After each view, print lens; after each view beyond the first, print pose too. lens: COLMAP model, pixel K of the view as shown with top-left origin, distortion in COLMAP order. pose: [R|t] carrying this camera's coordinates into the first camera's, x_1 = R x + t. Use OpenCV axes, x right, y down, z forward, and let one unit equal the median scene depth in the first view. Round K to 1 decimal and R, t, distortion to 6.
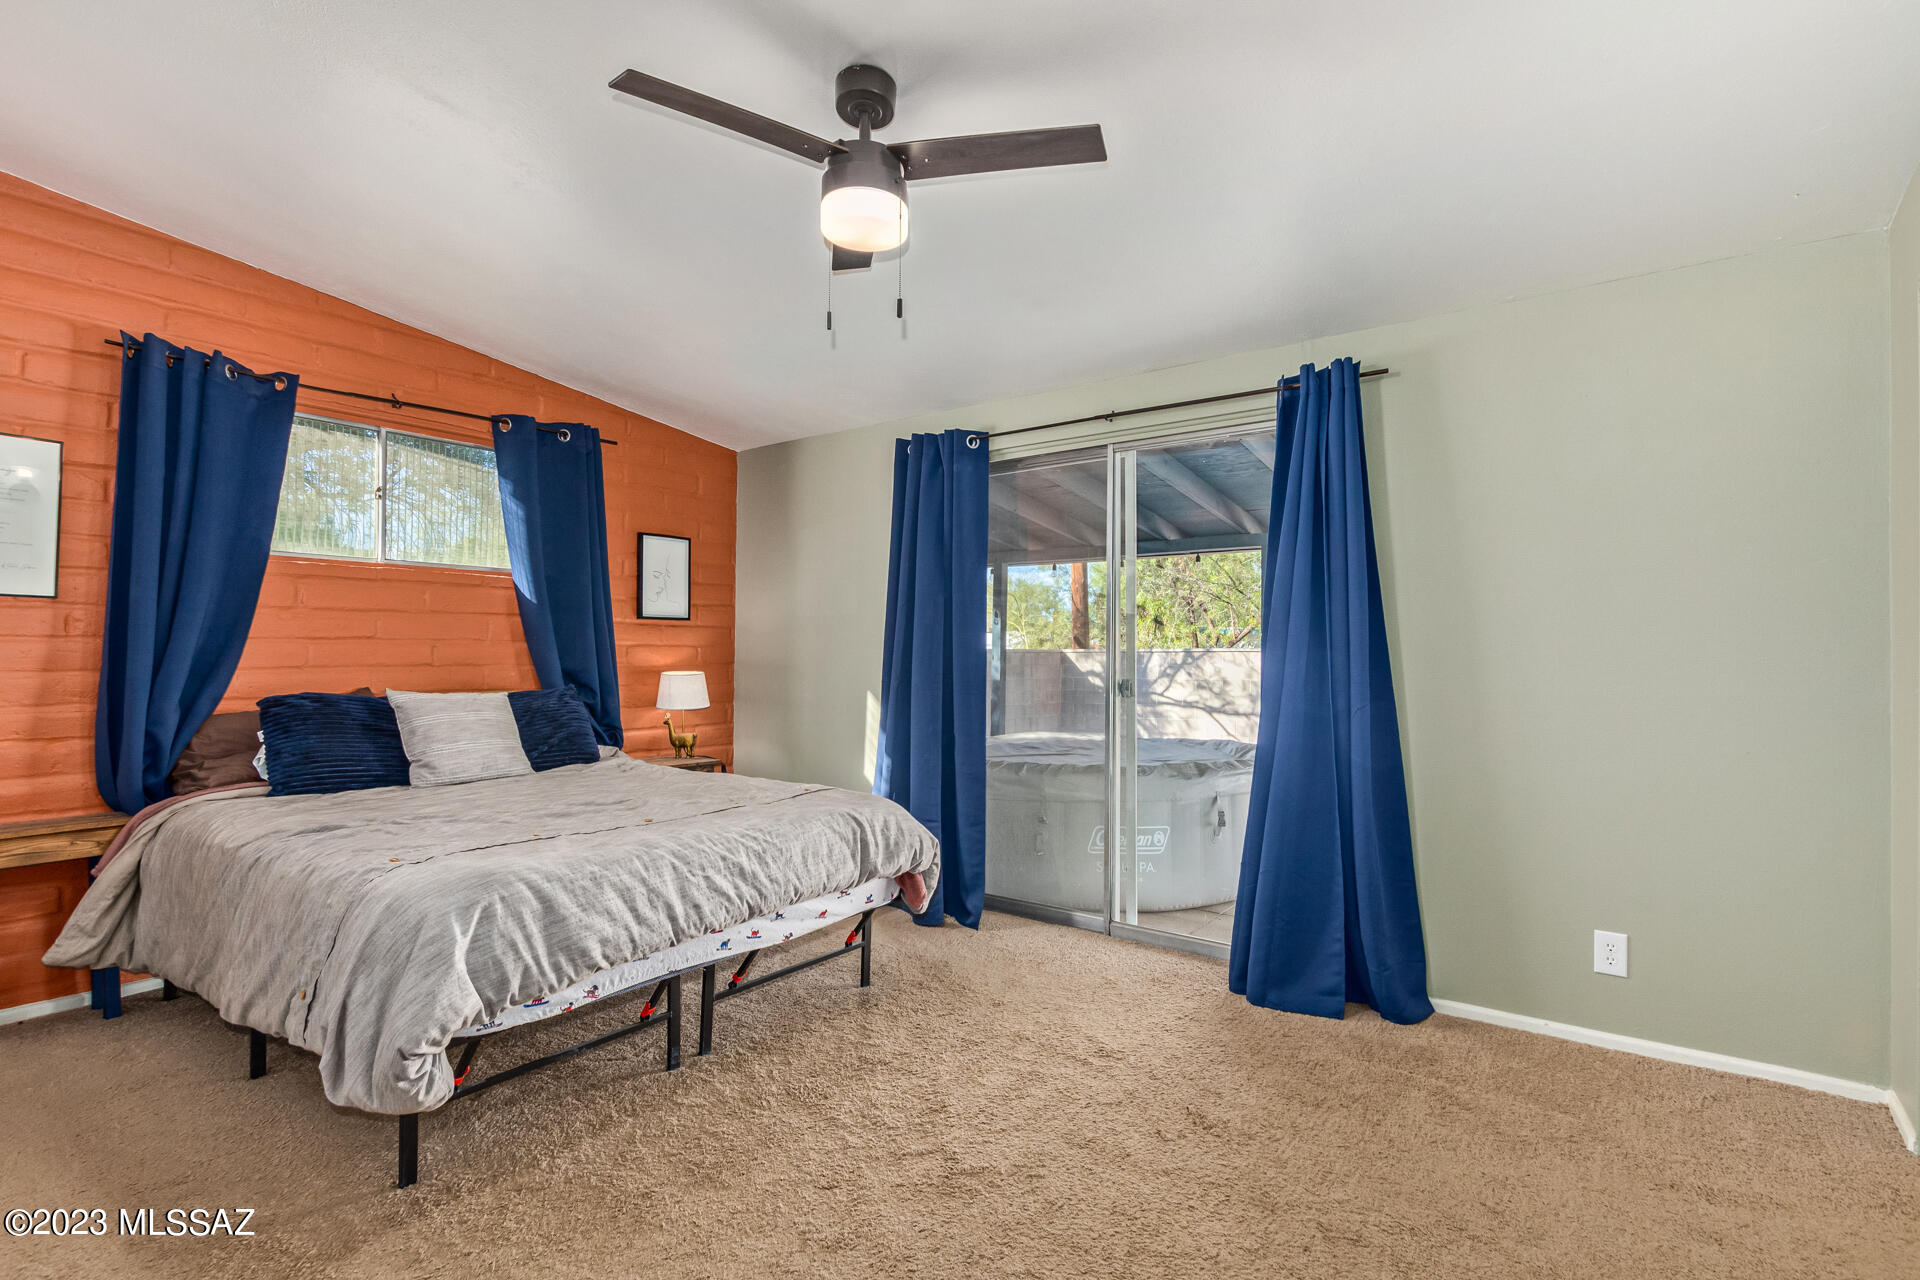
lens RADIAL K [[880.8, 0, 962.6], [0, 880.8, 635.8], [0, 0, 1]] dist [-0.001174, -0.000144]
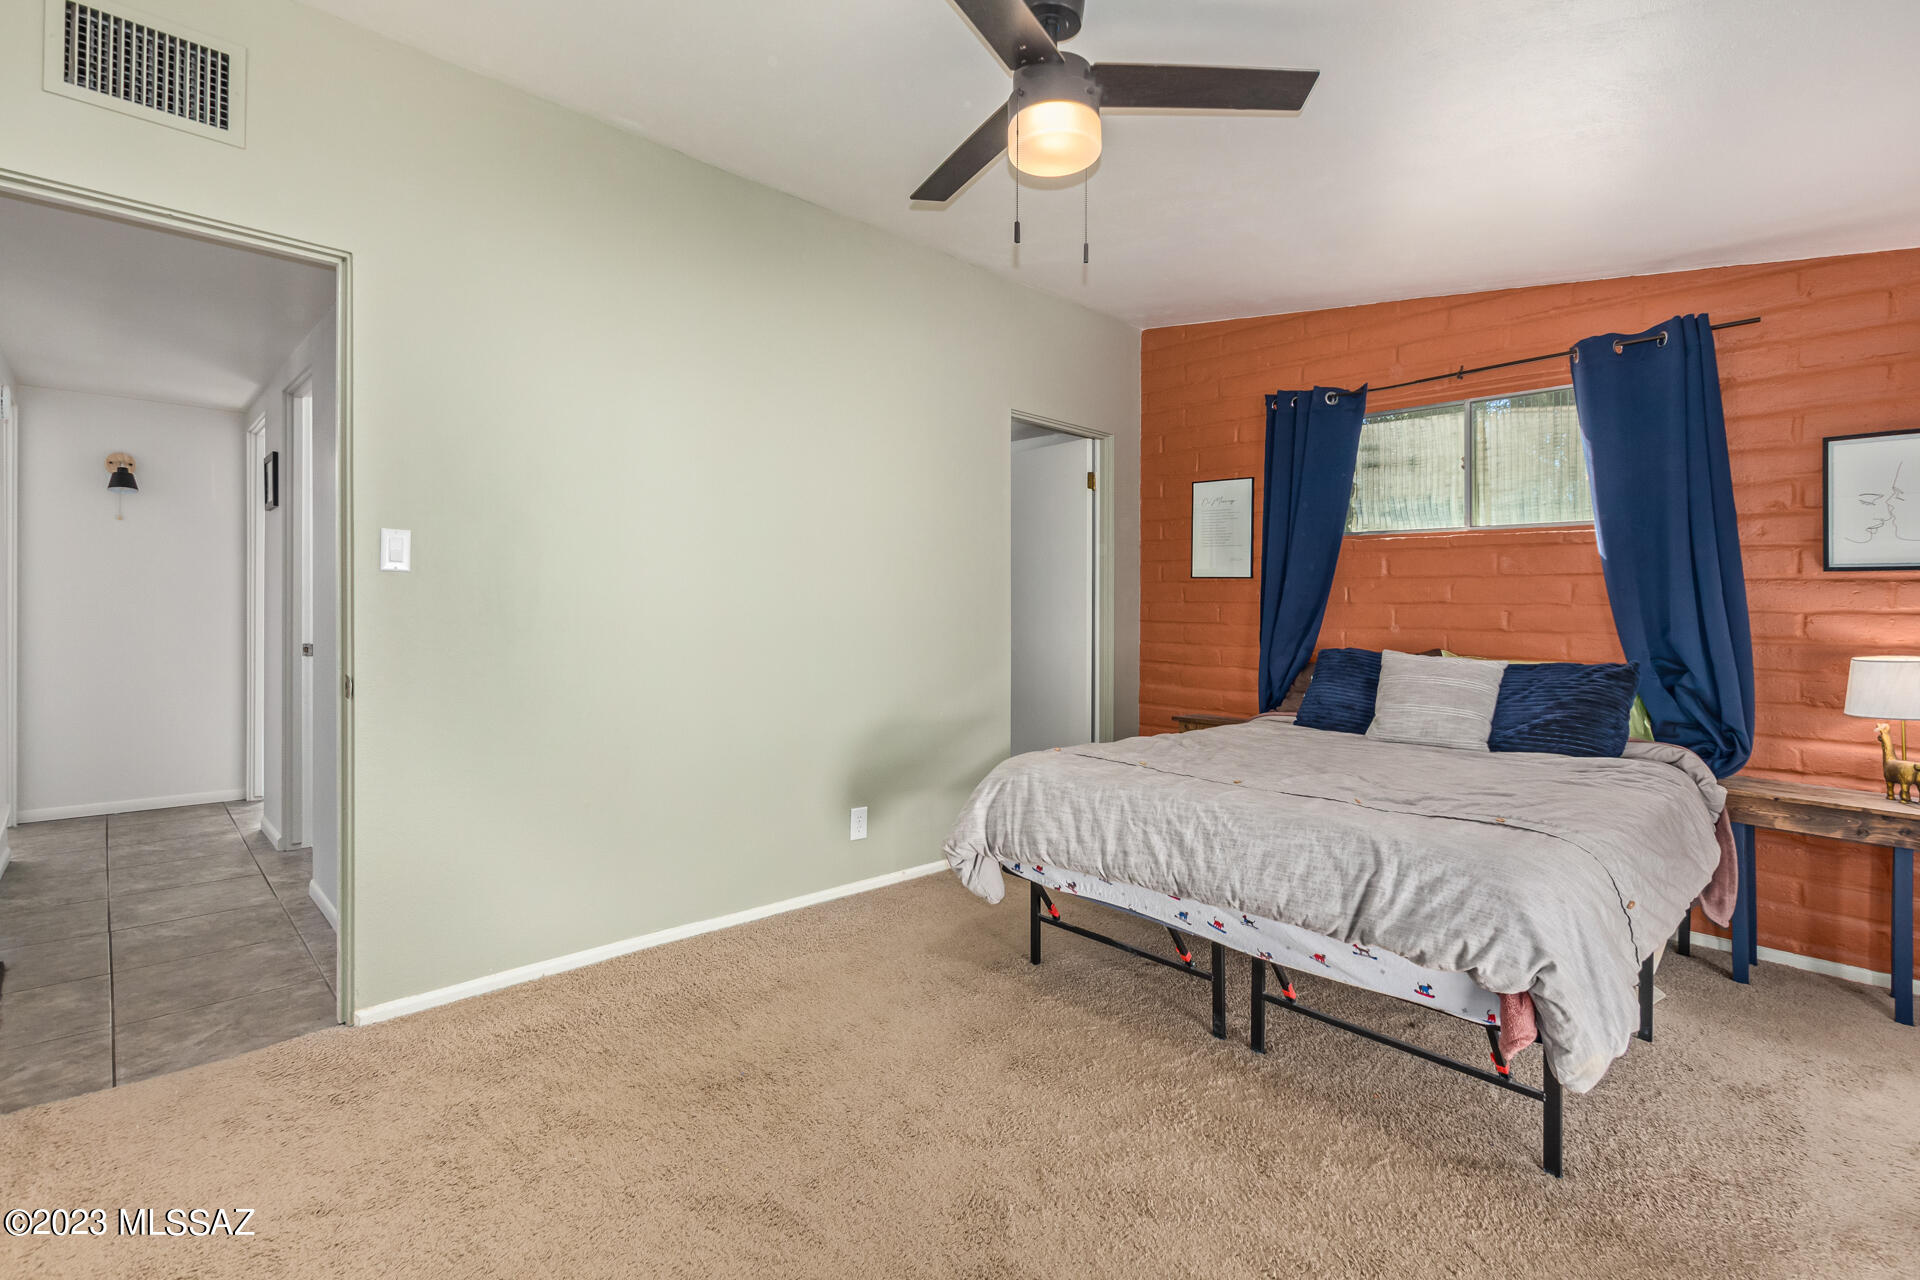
lens RADIAL K [[880.8, 0, 978.9], [0, 880.8, 609.3], [0, 0, 1]] dist [-0.001174, -0.000144]
pose [[-0.138279, -0.002432, -0.990390, 0.660522], [-0.000257, 0.999997, -0.002420, 0.018880], [0.990393, -0.000080, -0.138279, 0.850858]]
